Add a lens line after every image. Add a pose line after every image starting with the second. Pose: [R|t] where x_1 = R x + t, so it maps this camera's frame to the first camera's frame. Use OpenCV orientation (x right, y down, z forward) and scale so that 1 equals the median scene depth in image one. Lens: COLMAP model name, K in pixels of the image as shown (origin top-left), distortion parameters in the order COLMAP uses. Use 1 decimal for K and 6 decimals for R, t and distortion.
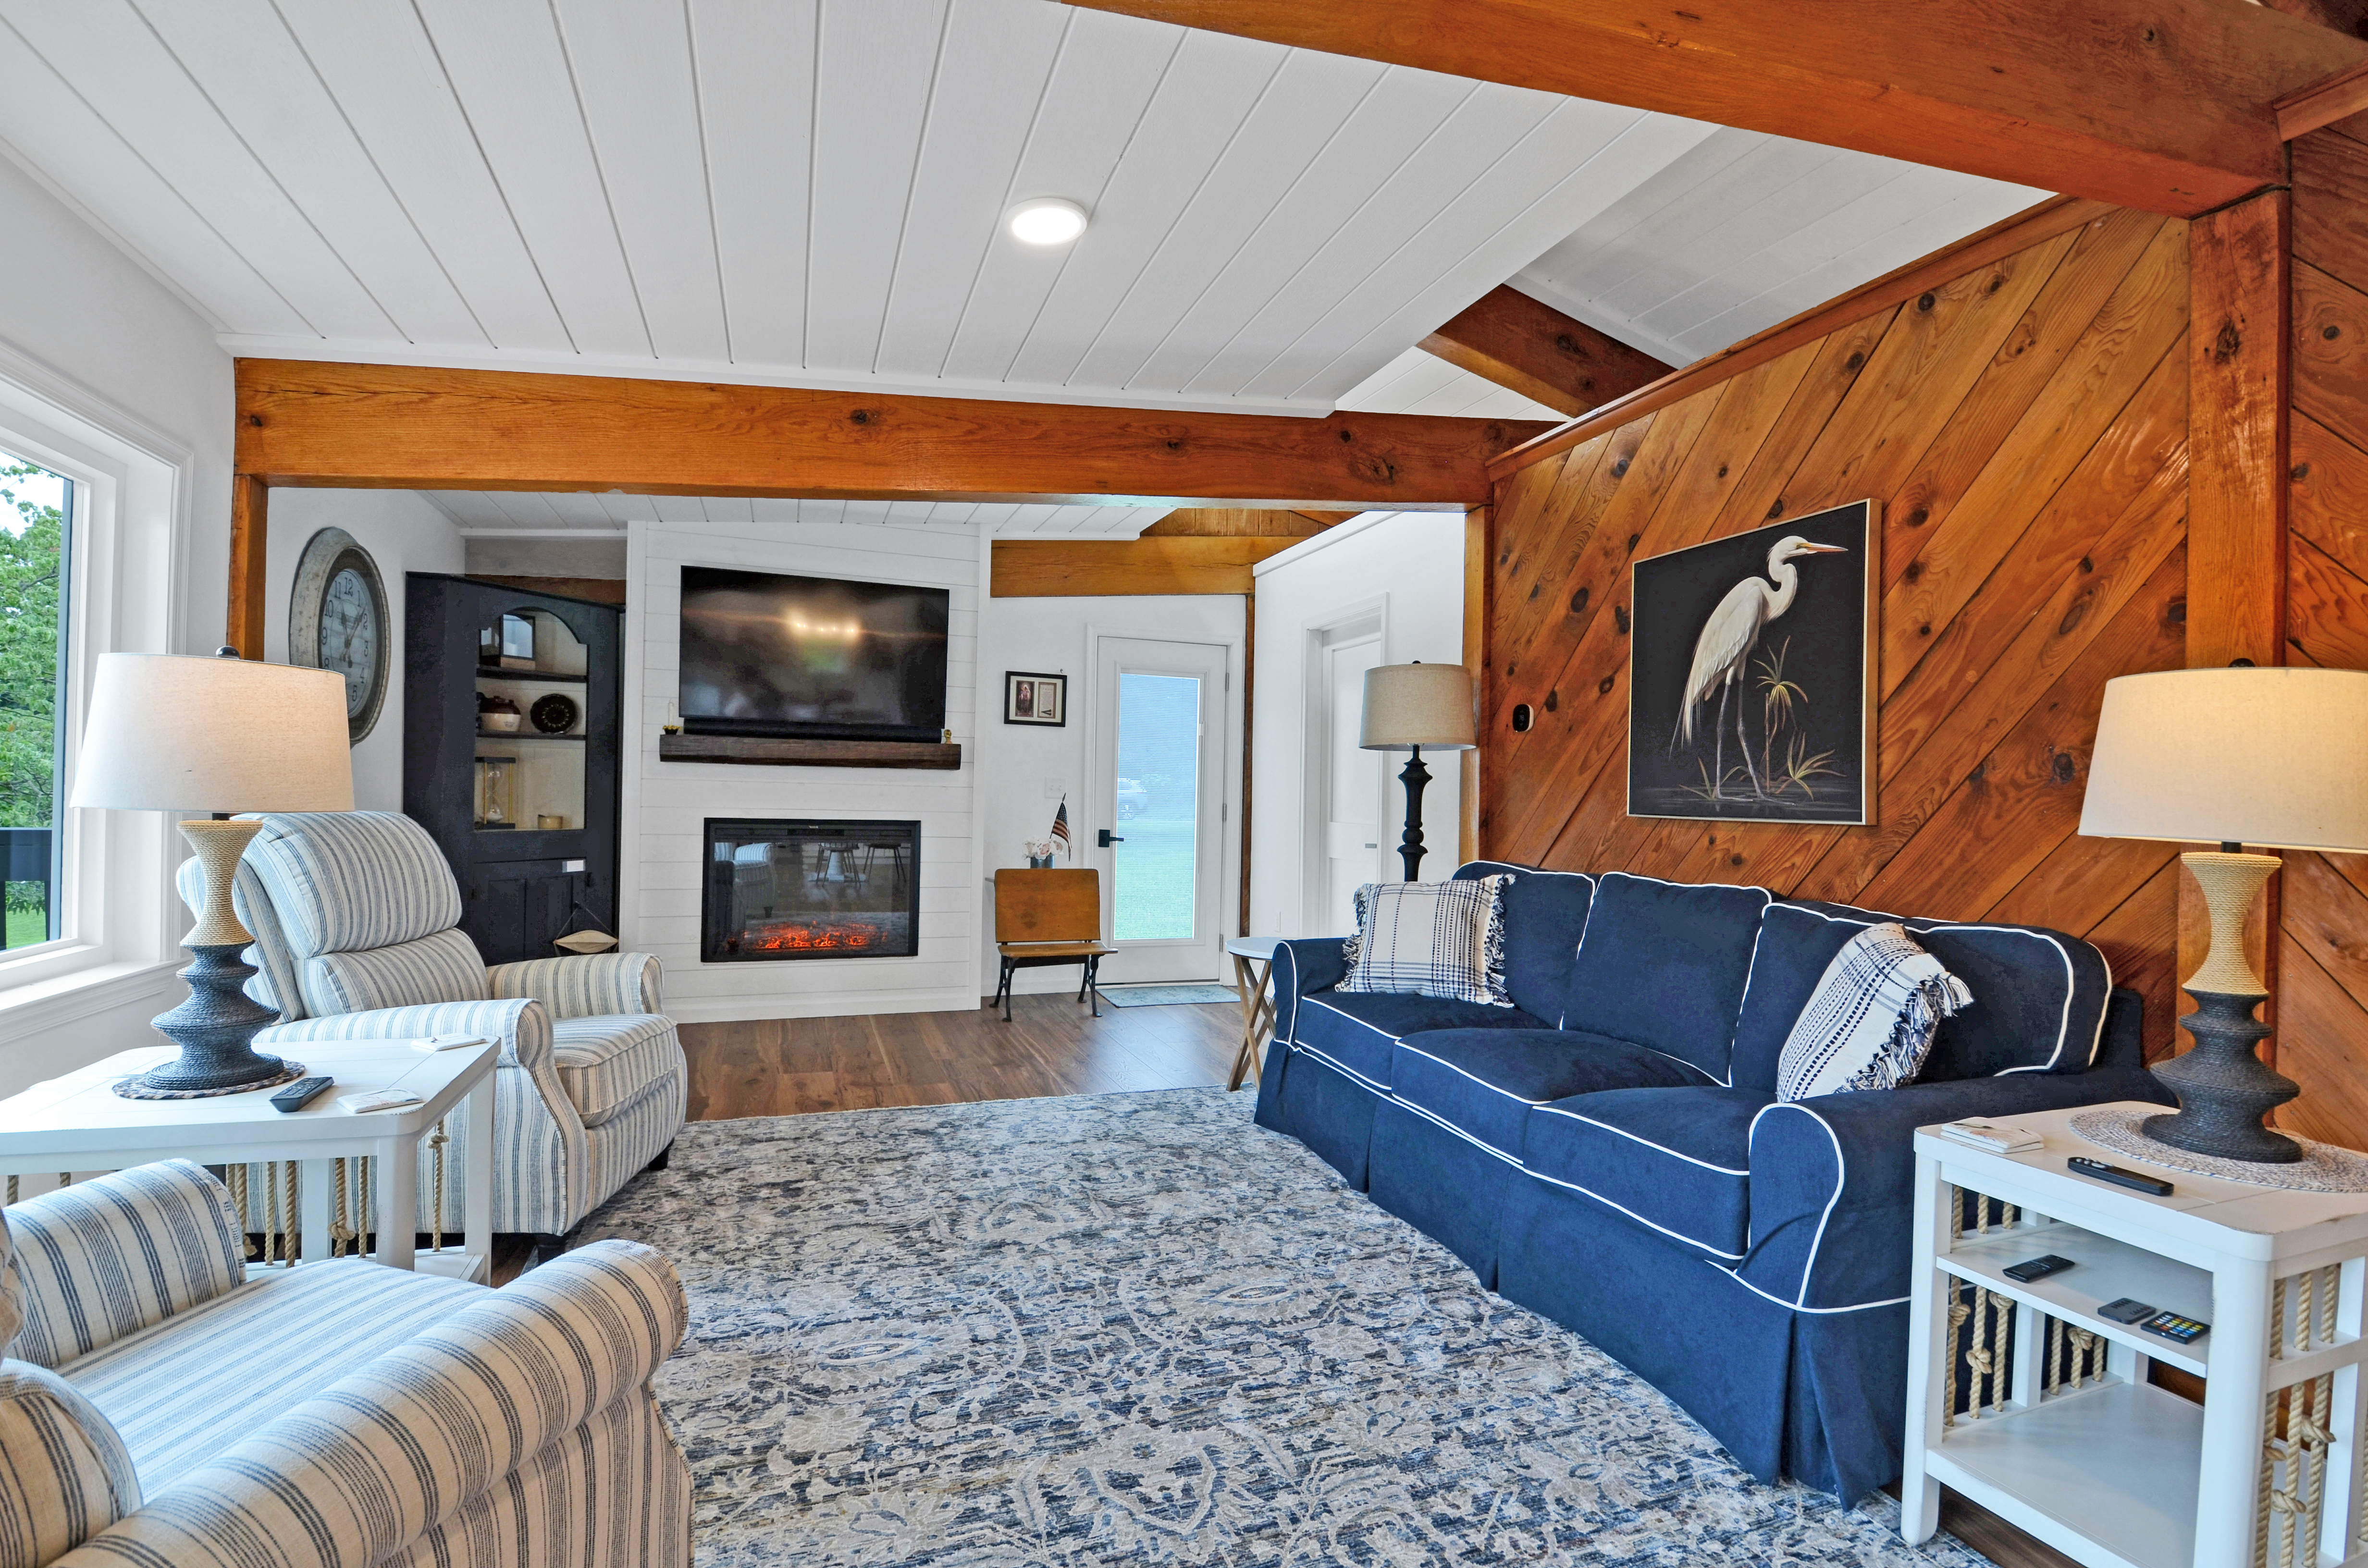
lens RADIAL K [[1028.2, 0, 1185.1], [0, 1028.2, 798.5], [0, 0, 1]] dist [0.016820, -0.022746]
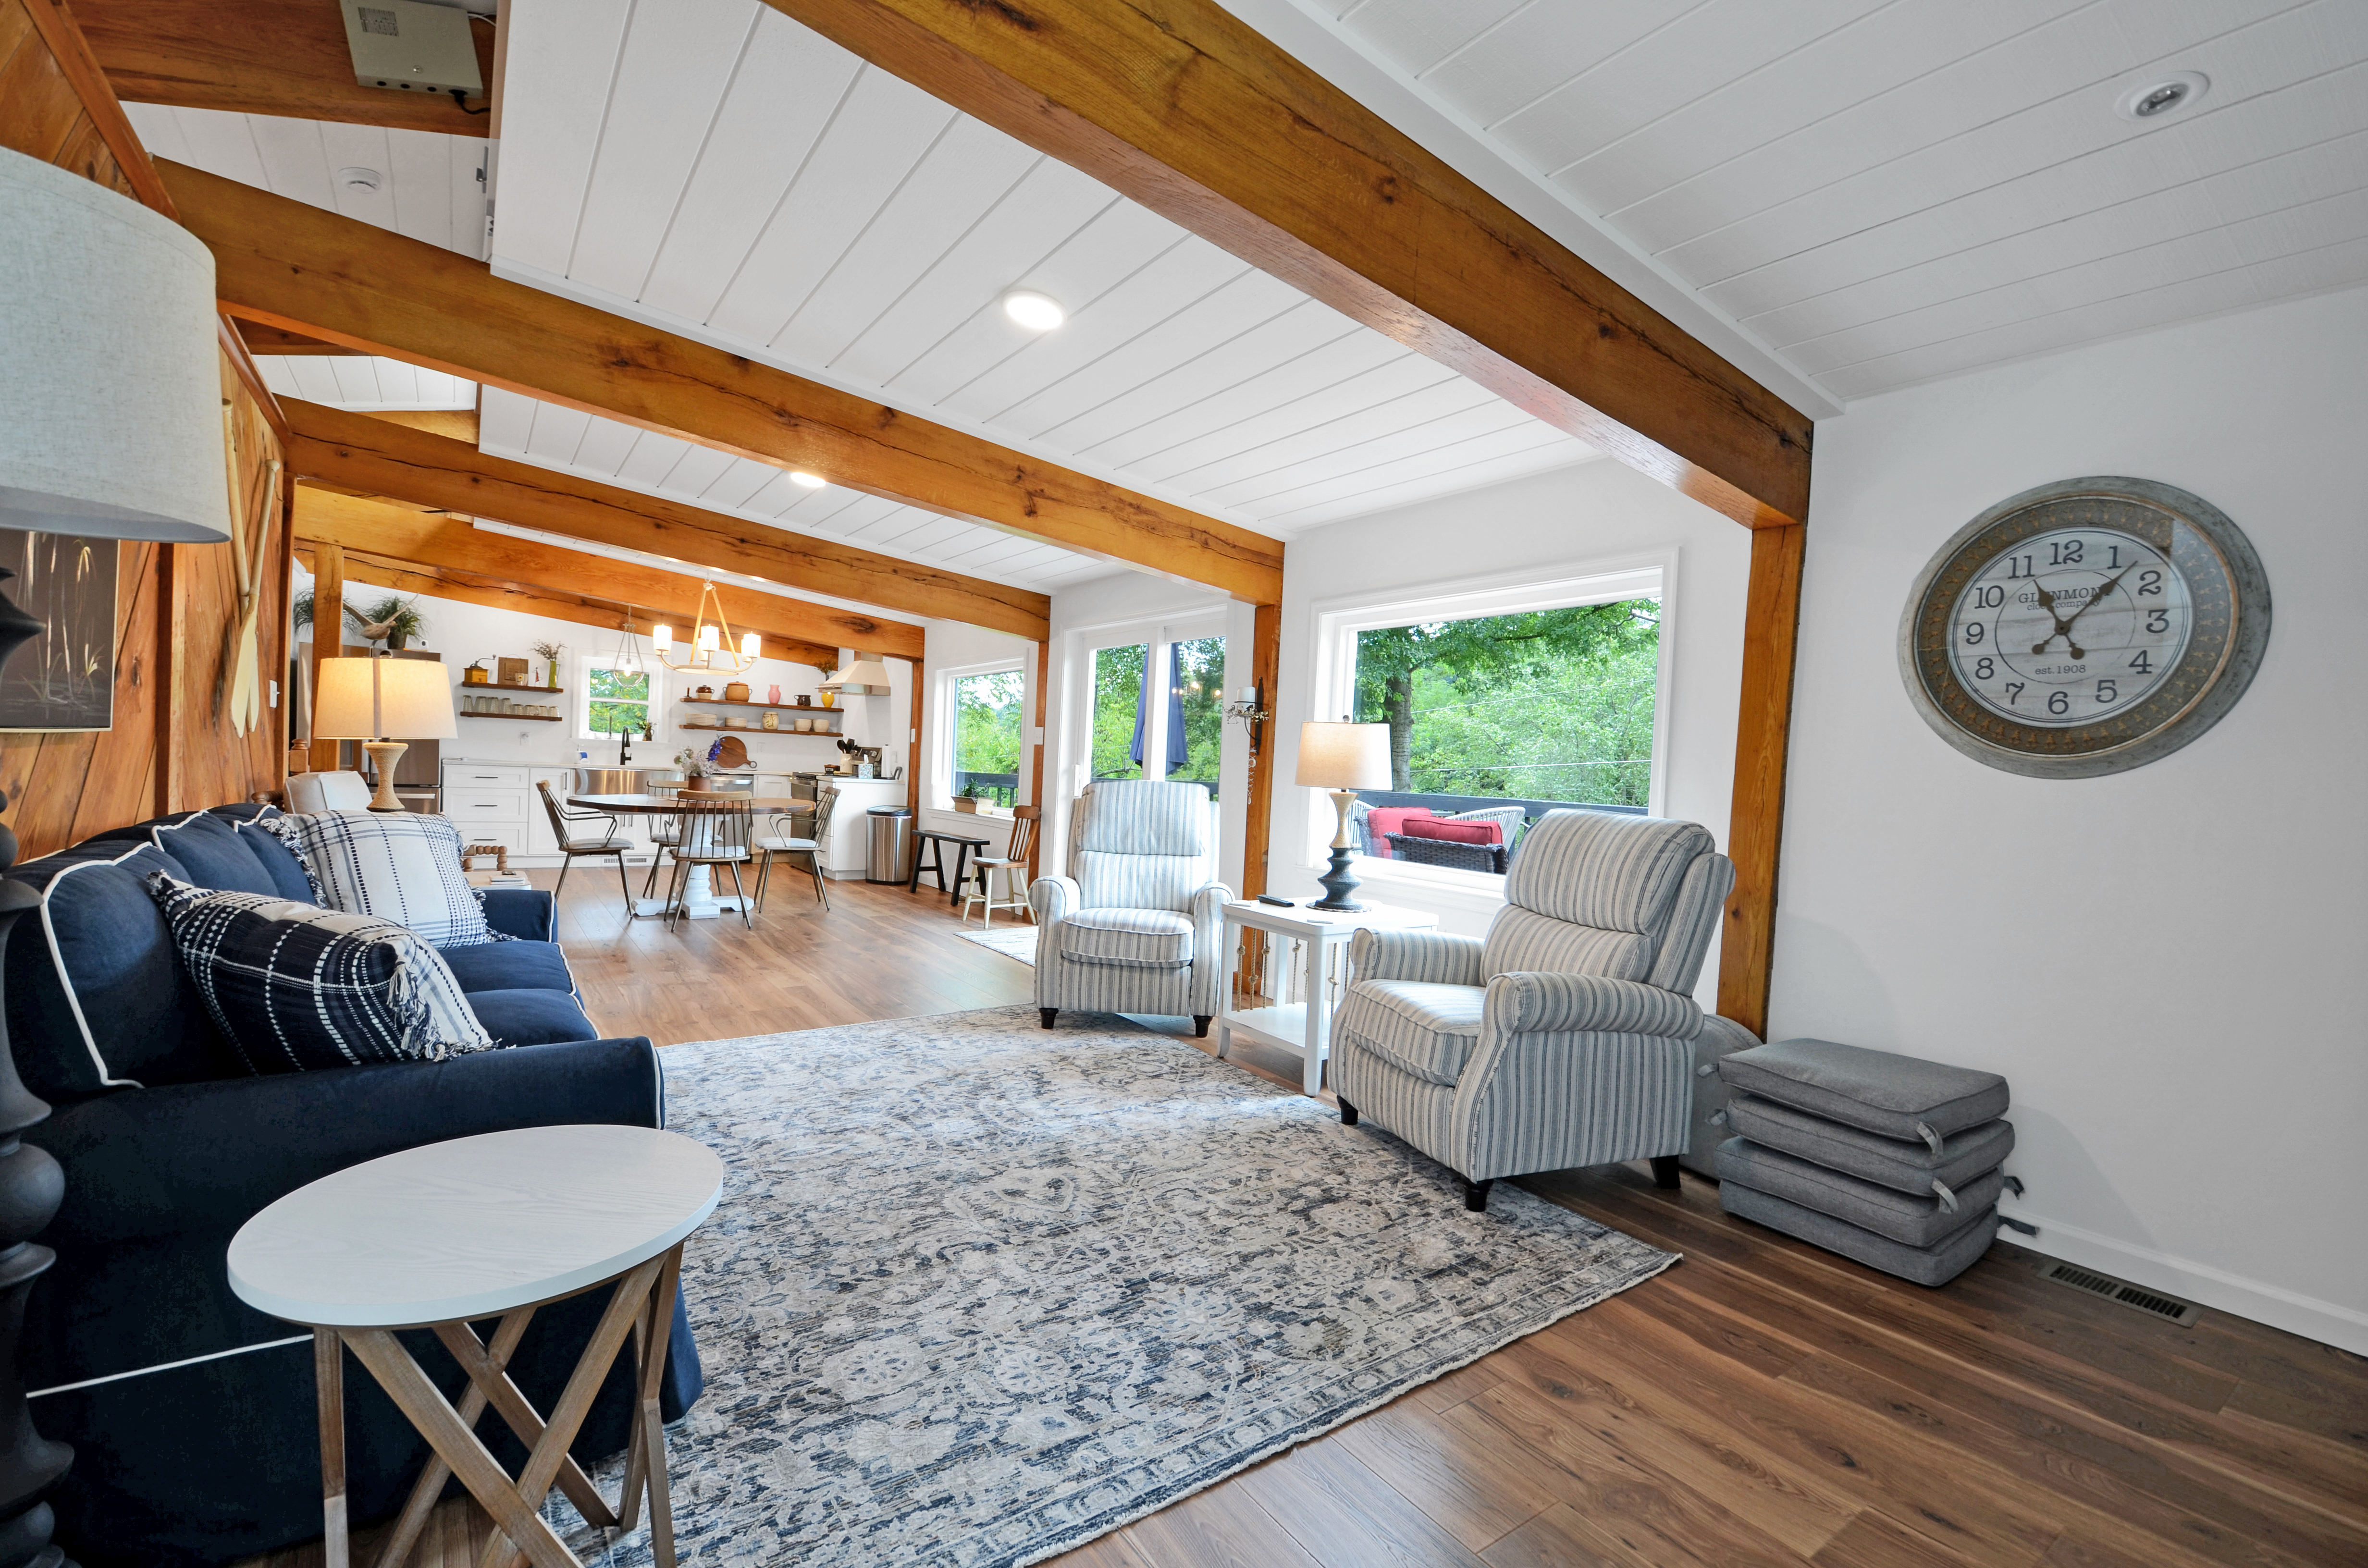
lens RADIAL K [[1028.2, 0, 1185.1], [0, 1028.2, 798.5], [0, 0, 1]] dist [0.016820, -0.022746]
pose [[-0.962031, -0.069738, -0.263879, -0.003426], [-0.079780, 0.996433, 0.027520, -0.007704], [0.261018, 0.047528, -0.964163, 1.946562]]
